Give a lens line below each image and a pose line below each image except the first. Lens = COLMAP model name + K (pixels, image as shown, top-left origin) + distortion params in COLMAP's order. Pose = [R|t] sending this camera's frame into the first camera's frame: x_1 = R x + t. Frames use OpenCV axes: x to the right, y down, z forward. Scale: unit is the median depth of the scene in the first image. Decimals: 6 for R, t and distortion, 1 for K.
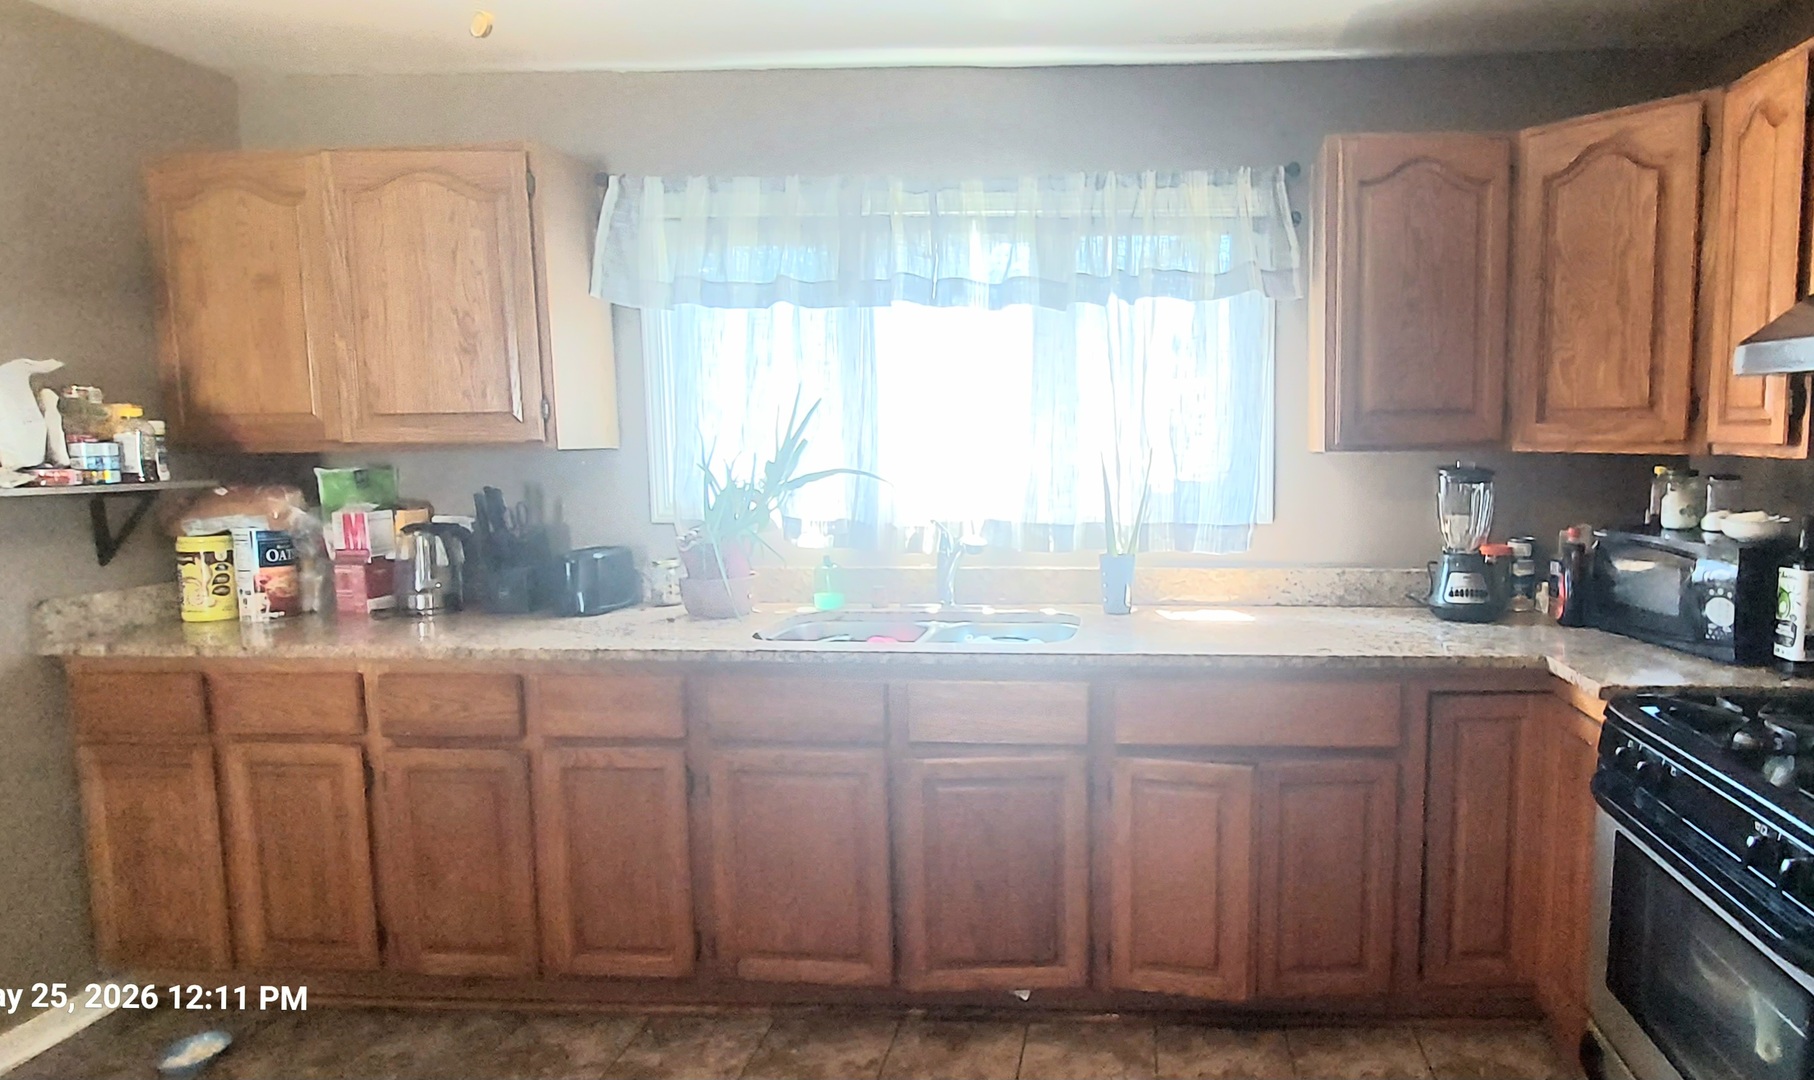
lens RADIAL K [[984.6, 0, 1127.7], [0, 984.6, 539.2], [0, 0, 1]] dist [-0.021880, -0.000166]
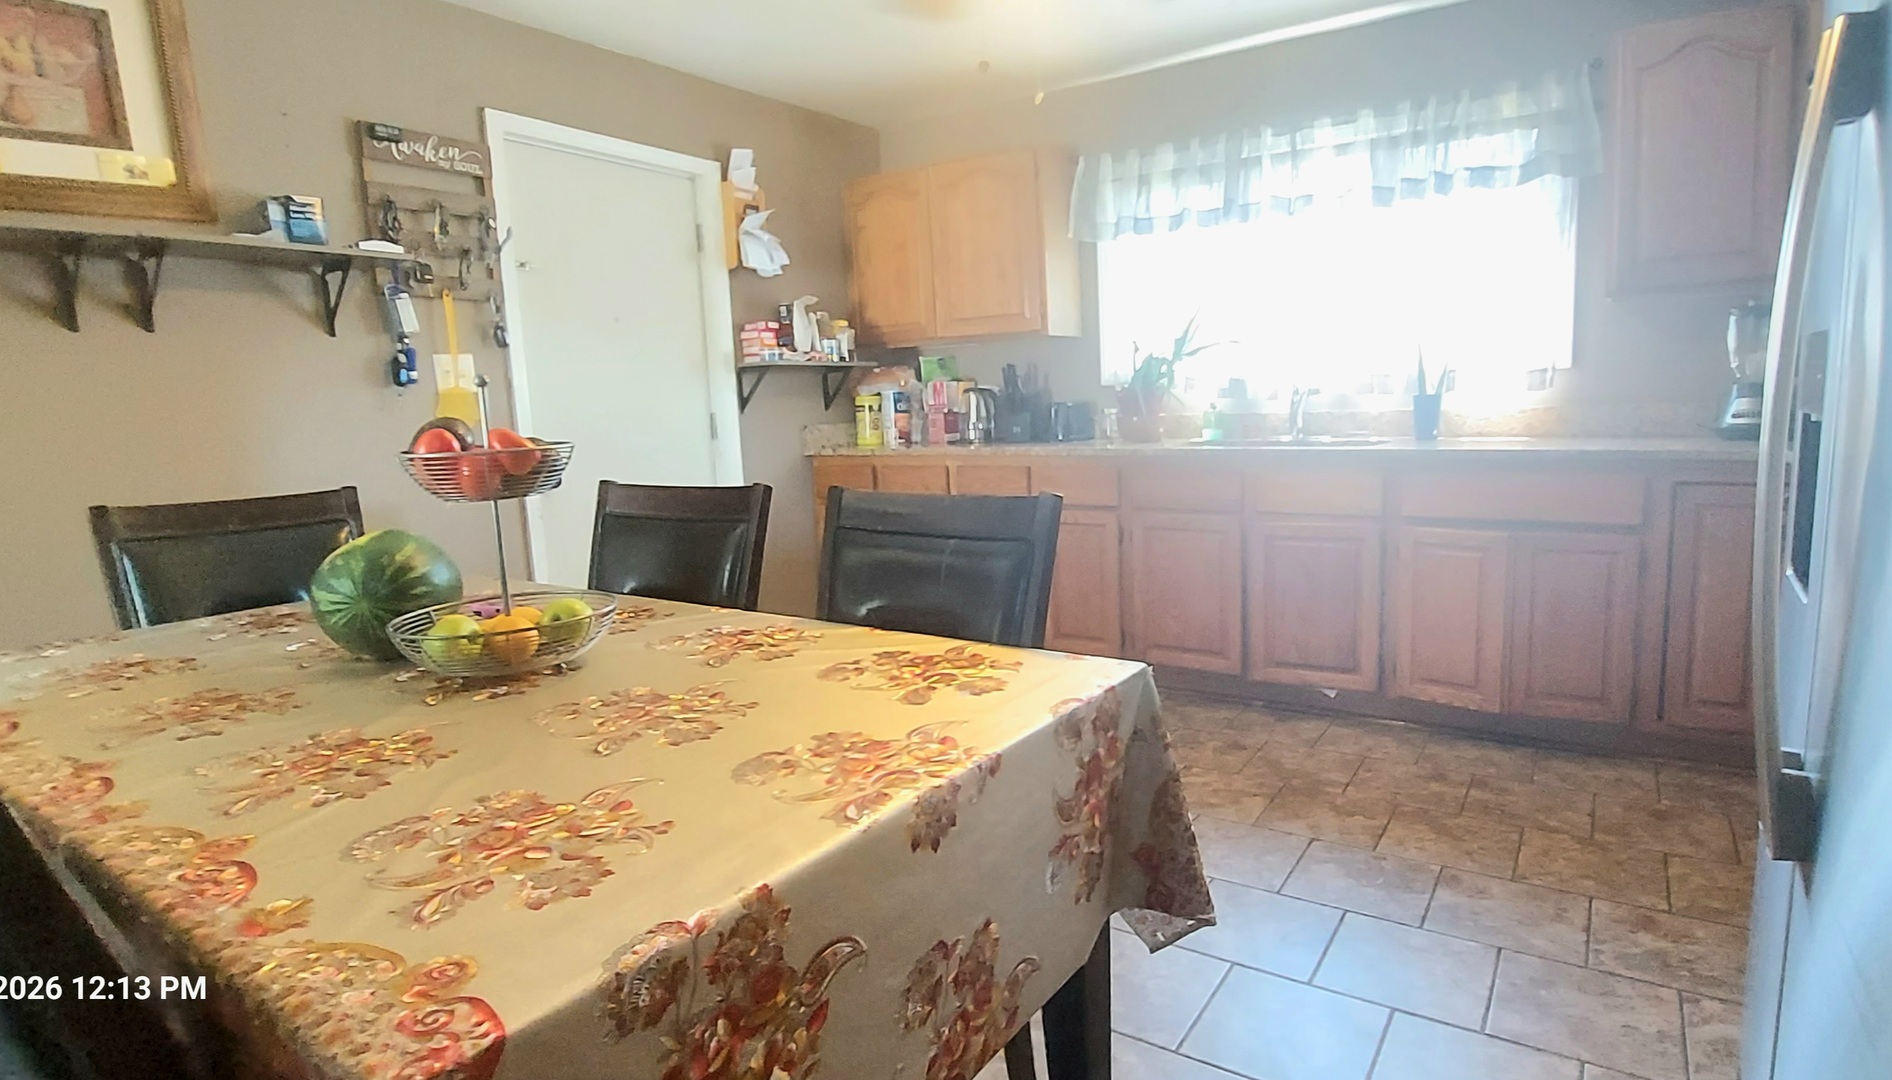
lens RADIAL K [[980.3, 0, 1004.1], [0, 980.3, 525.5], [0, 0, 1]] dist [-0.003791, -0.000288]
pose [[0.857764, 0.039161, -0.512550, 0.188037], [-0.016196, 0.998658, 0.049197, 0.140739], [0.513789, -0.033898, 0.857247, -0.422261]]
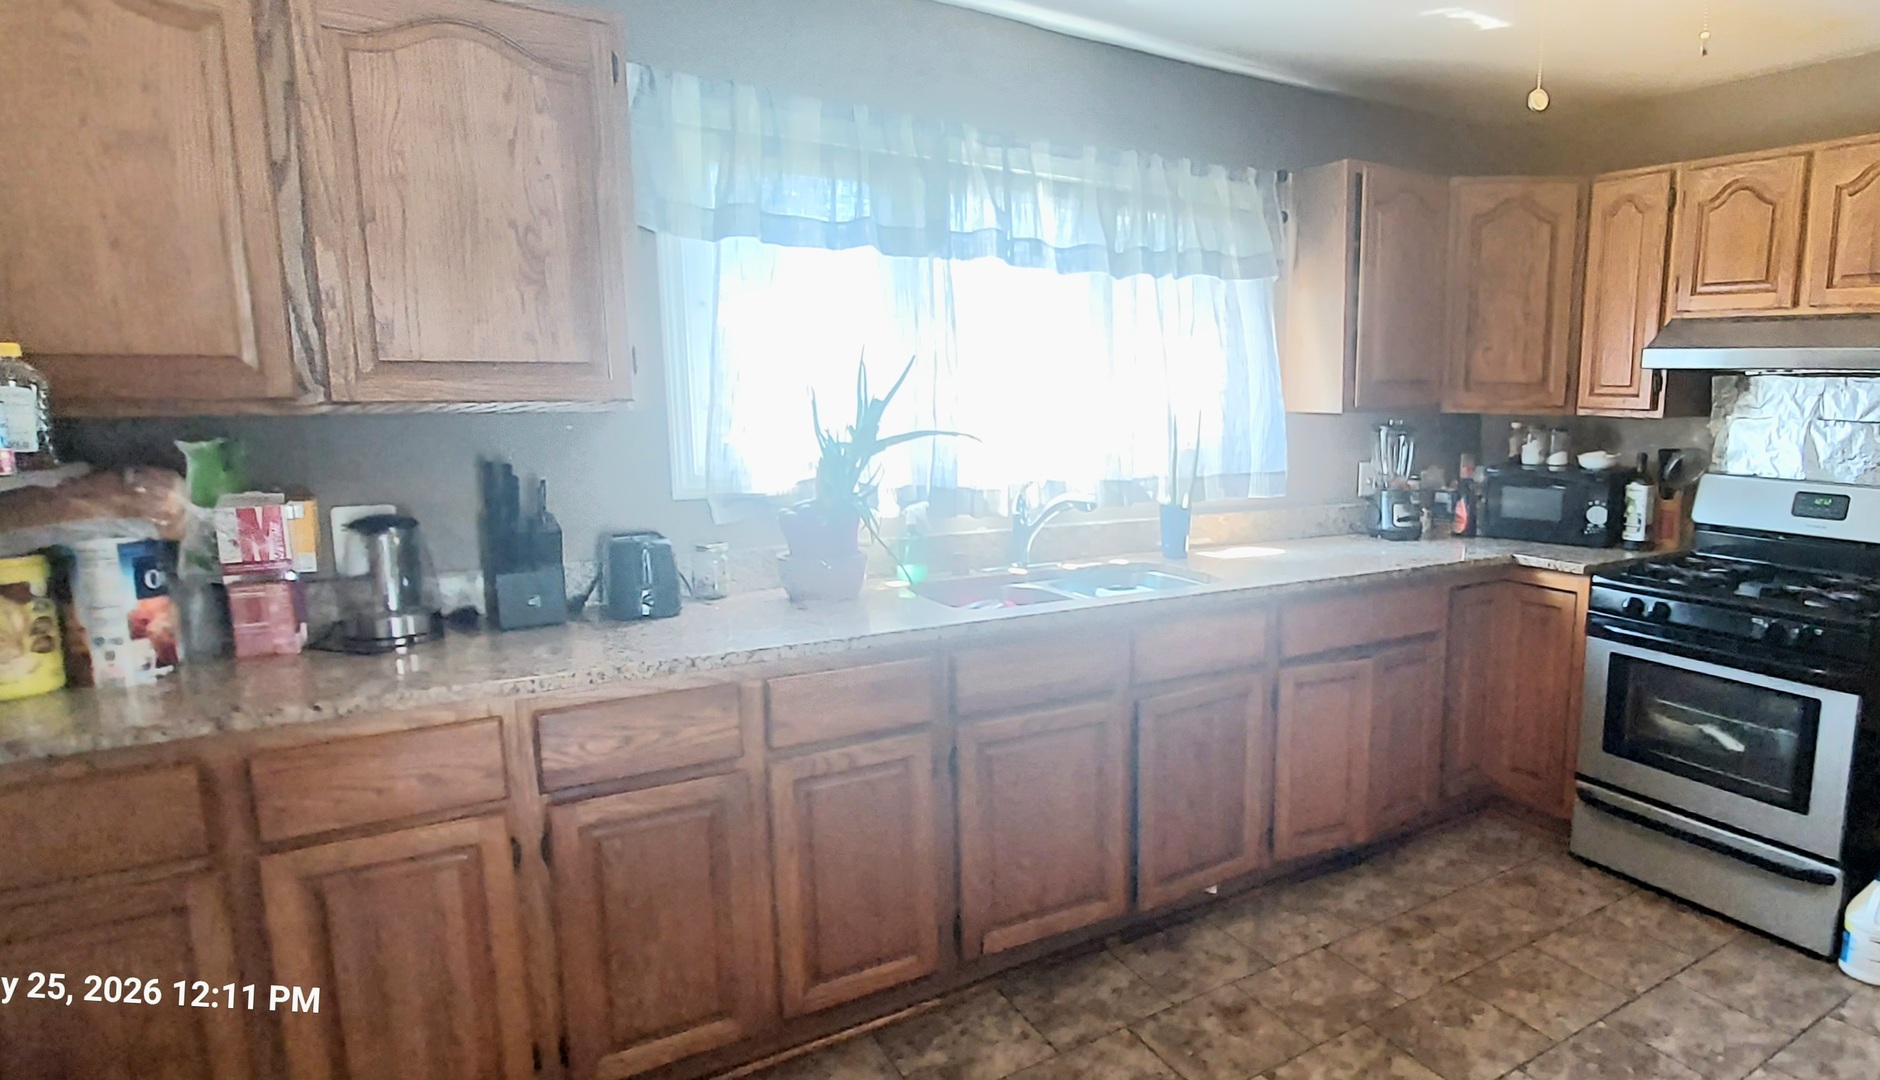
lens RADIAL K [[1050.5, 0, 1187.5], [0, 1050.5, 555.7], [0, 0, 1]] dist [-0.018509, 0.000651]
pose [[0.790008, -0.083806, 0.607341, -0.759907], [0.051217, 0.996172, 0.070839, -0.011845], [-0.610953, -0.024857, 0.791277, 0.050112]]
